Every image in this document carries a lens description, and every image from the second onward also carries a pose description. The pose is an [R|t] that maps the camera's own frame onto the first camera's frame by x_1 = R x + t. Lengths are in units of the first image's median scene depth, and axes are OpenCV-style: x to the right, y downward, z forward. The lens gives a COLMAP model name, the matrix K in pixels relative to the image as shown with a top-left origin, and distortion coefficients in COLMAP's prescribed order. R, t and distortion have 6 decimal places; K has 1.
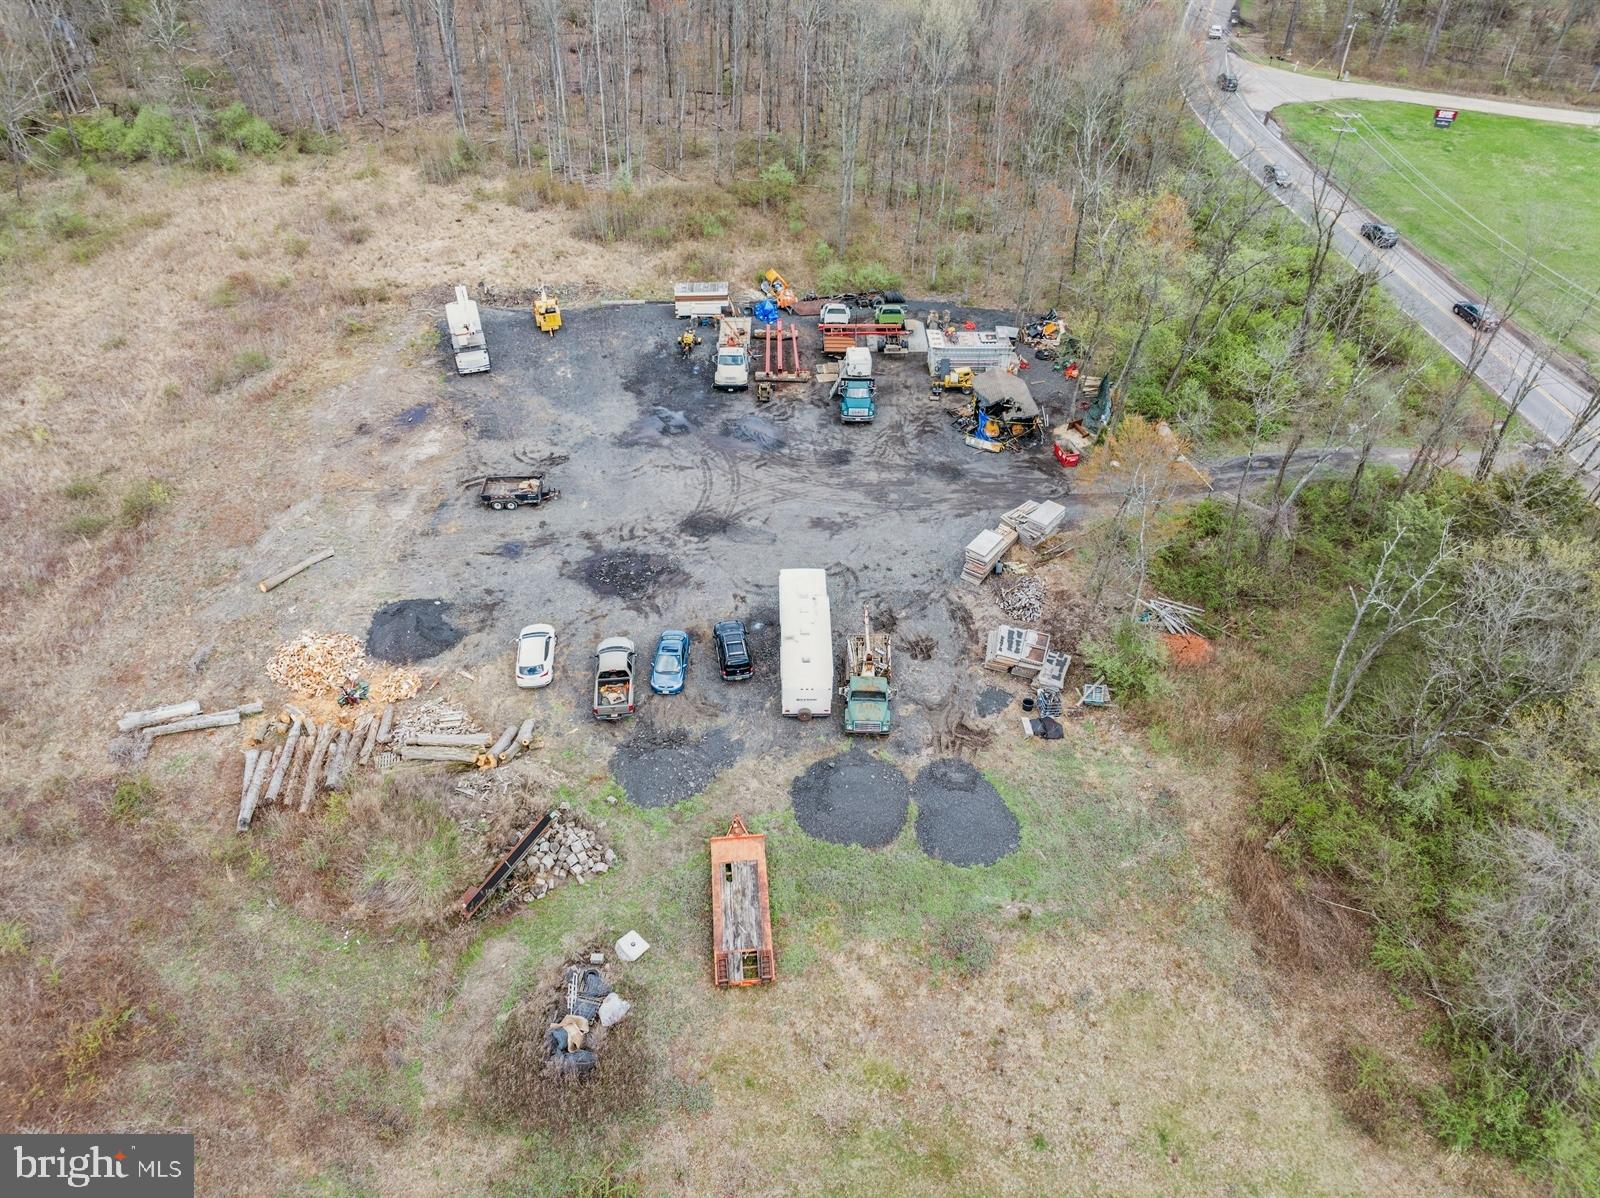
lens RADIAL K [[1136.8, 0, 798.7], [0, 1136.8, 579.3], [0, 0, 1]] dist [-0.033373, -0.004647]
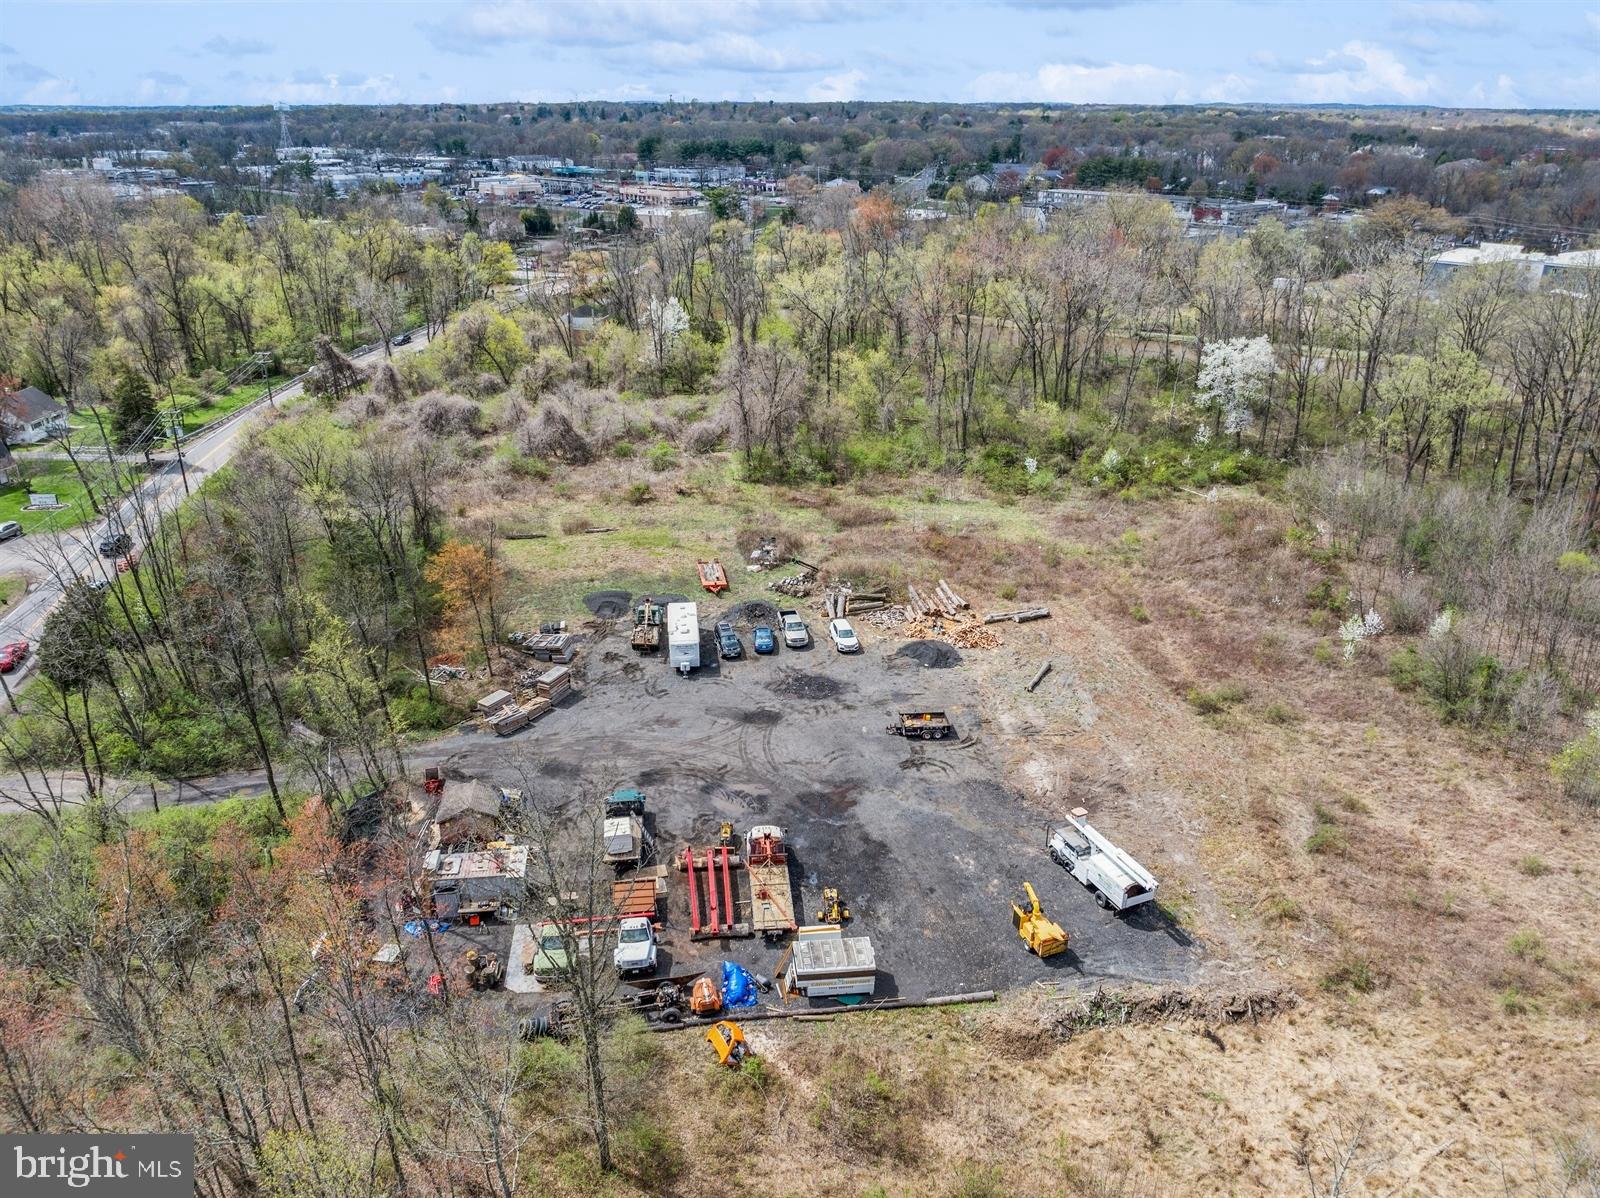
lens RADIAL K [[1134.4, 0, 798.4], [0, 1134.4, 596.4], [0, 0, 1]] dist [-0.032042, -0.003720]
pose [[-0.995861, 0.024765, -0.087453, -0.015471], [-0.066106, 0.463005, 0.883887, -1.208614], [0.062381, 0.886009, -0.459452, 1.434467]]
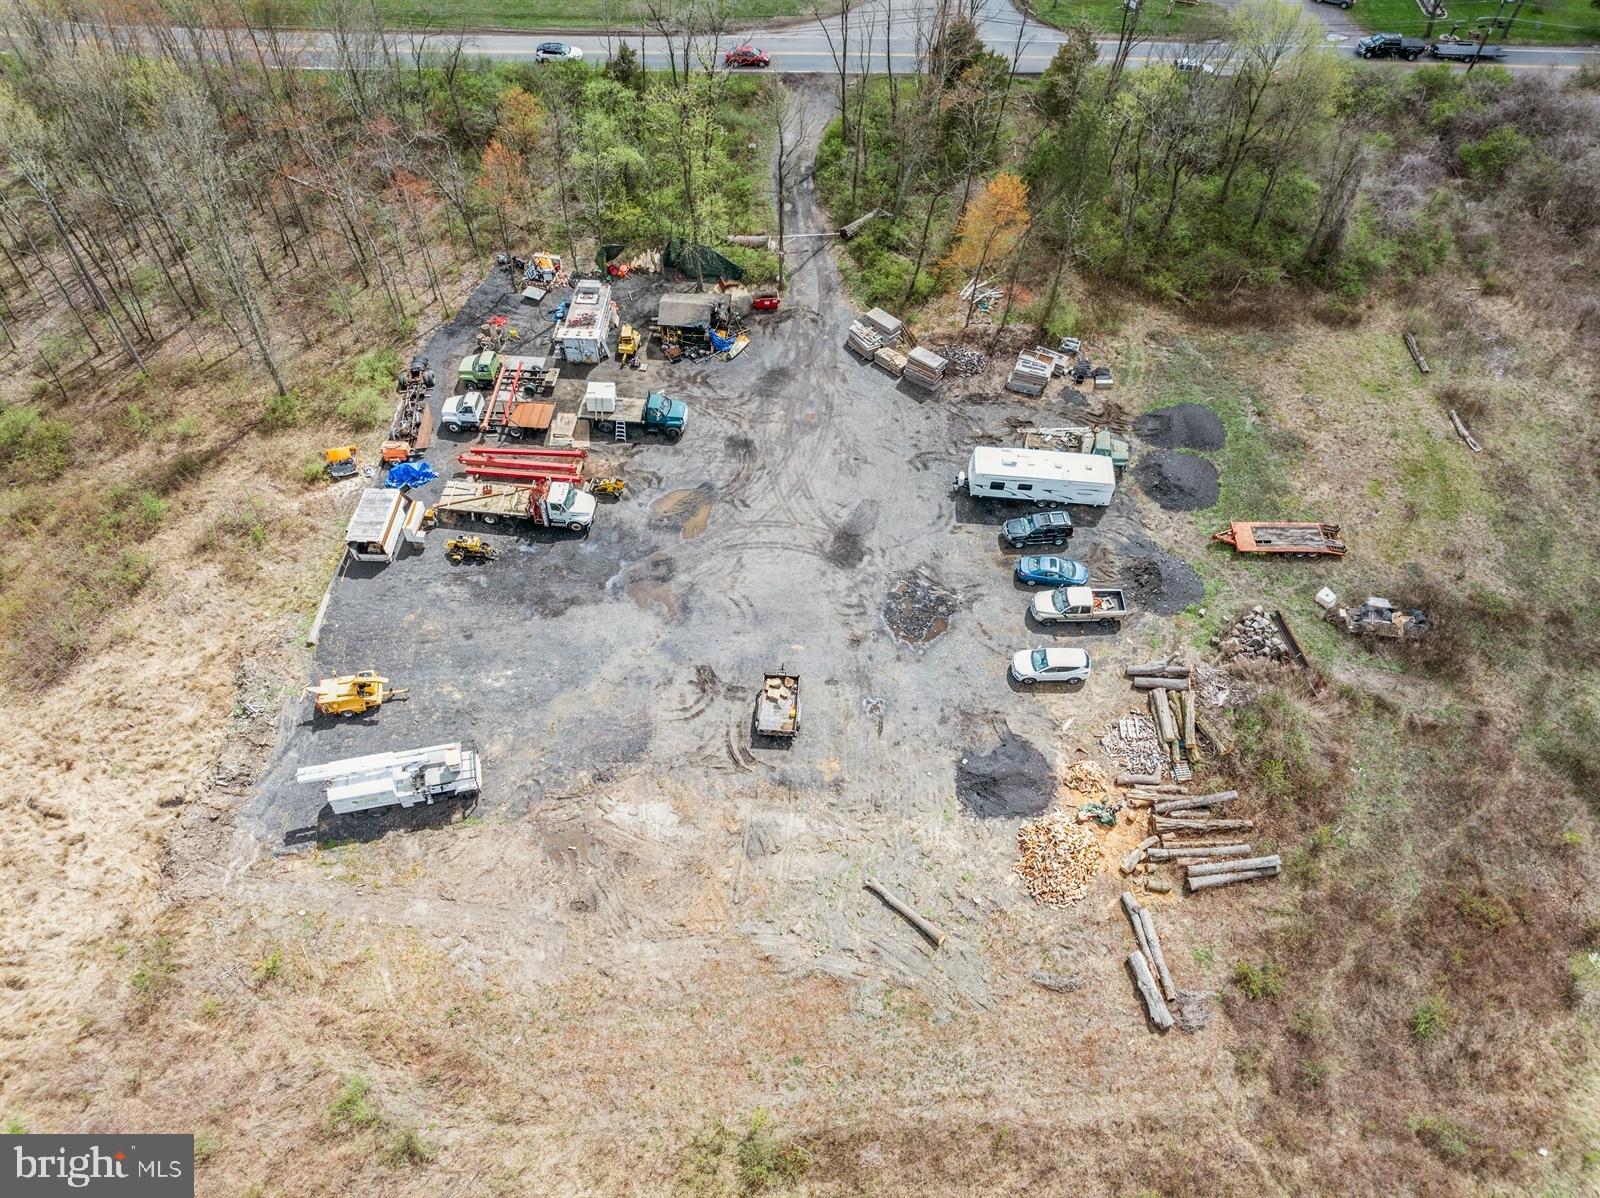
lens RADIAL K [[1120.0, 0, 798.4], [0, 1120.0, 597.7], [0, 0, 1]] dist [-0.027100, -0.014010]
pose [[0.096692, -0.798130, 0.594675, -0.712417], [0.615266, 0.517575, 0.594612, -0.643122], [-0.782367, 0.308390, 0.541108, 0.485216]]
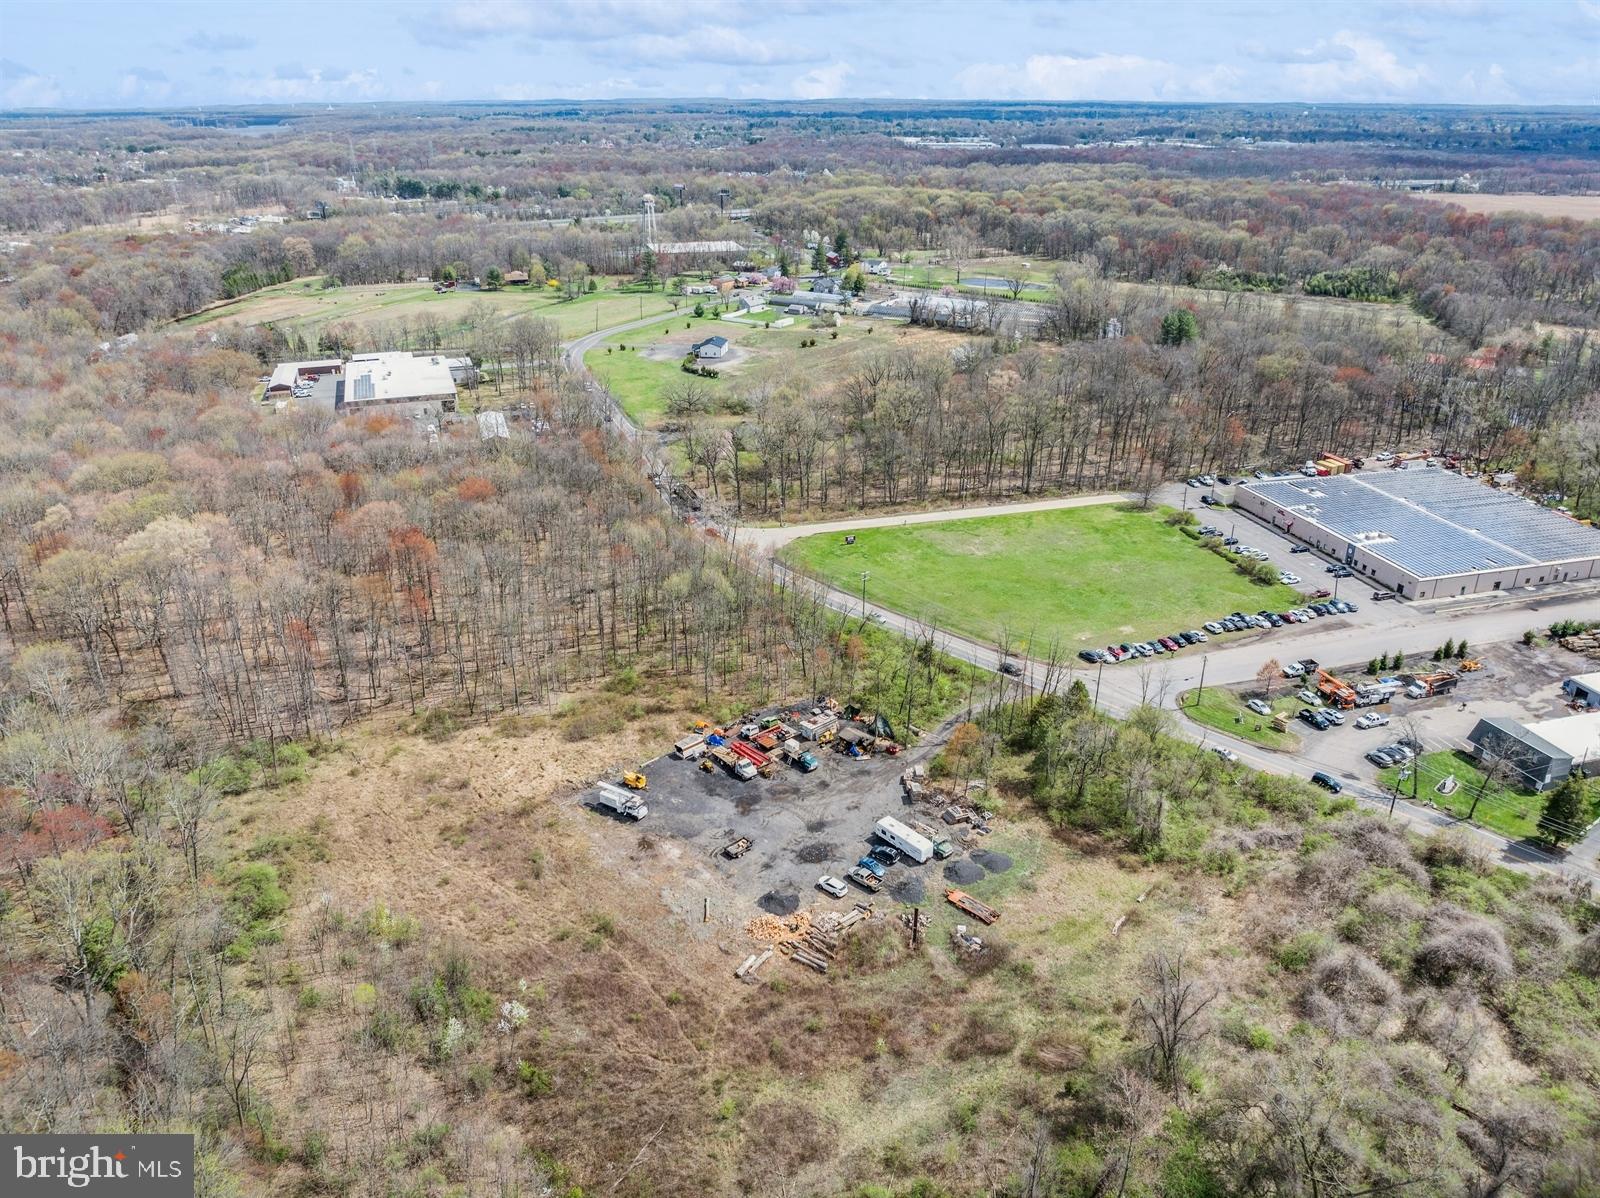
lens RADIAL K [[1108.1, 0, 799.6], [0, 1108.1, 662.3], [0, 0, 1]] dist [-0.029331, -0.004945]
pose [[0.761056, -0.304615, 0.572716, -1.325416], [0.413483, 0.908082, -0.066470, -0.219065], [-0.499826, 0.287396, 0.817054, -0.989750]]
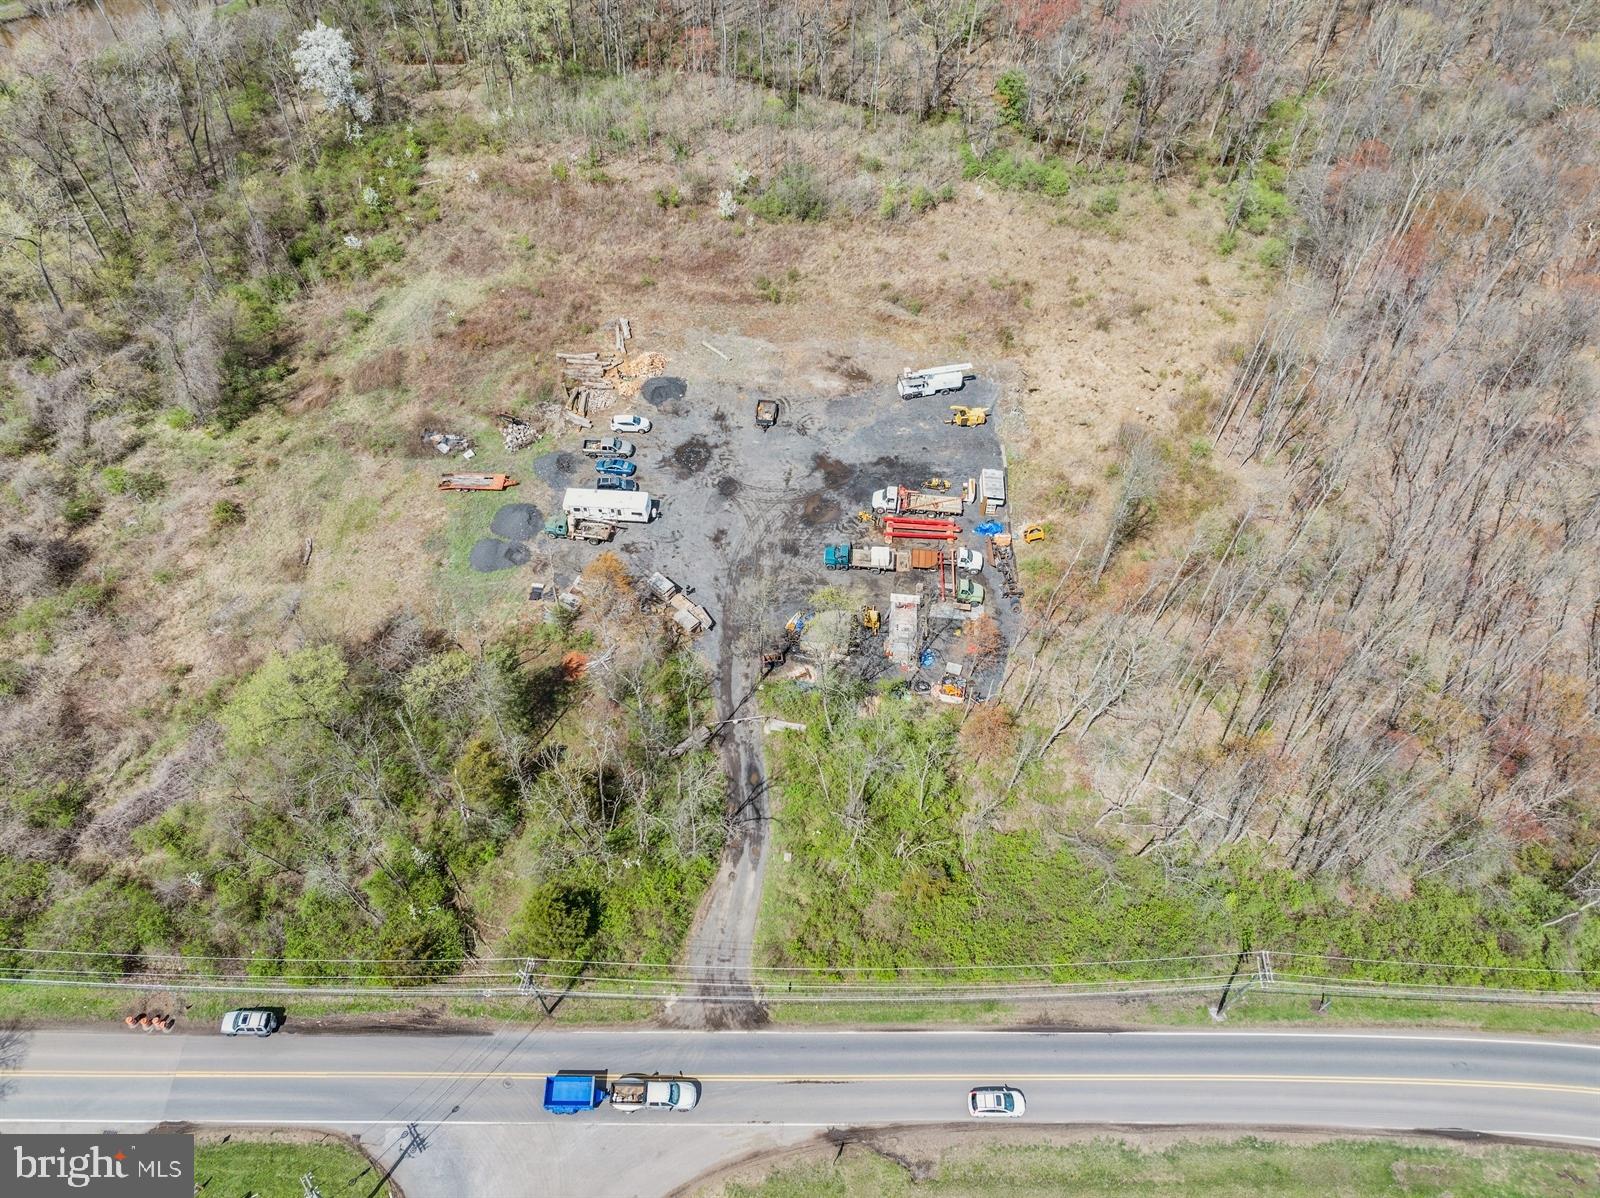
lens RADIAL K [[1120.0, 0, 798.4], [0, 1120.0, 597.7], [0, 0, 1]] dist [-0.027100, -0.014010]
pose [[-0.096014, 0.766286, -0.635285, 1.162228], [-0.644963, 0.438234, 0.626078, -1.145584], [0.758158, 0.469847, 0.452150, 0.348407]]
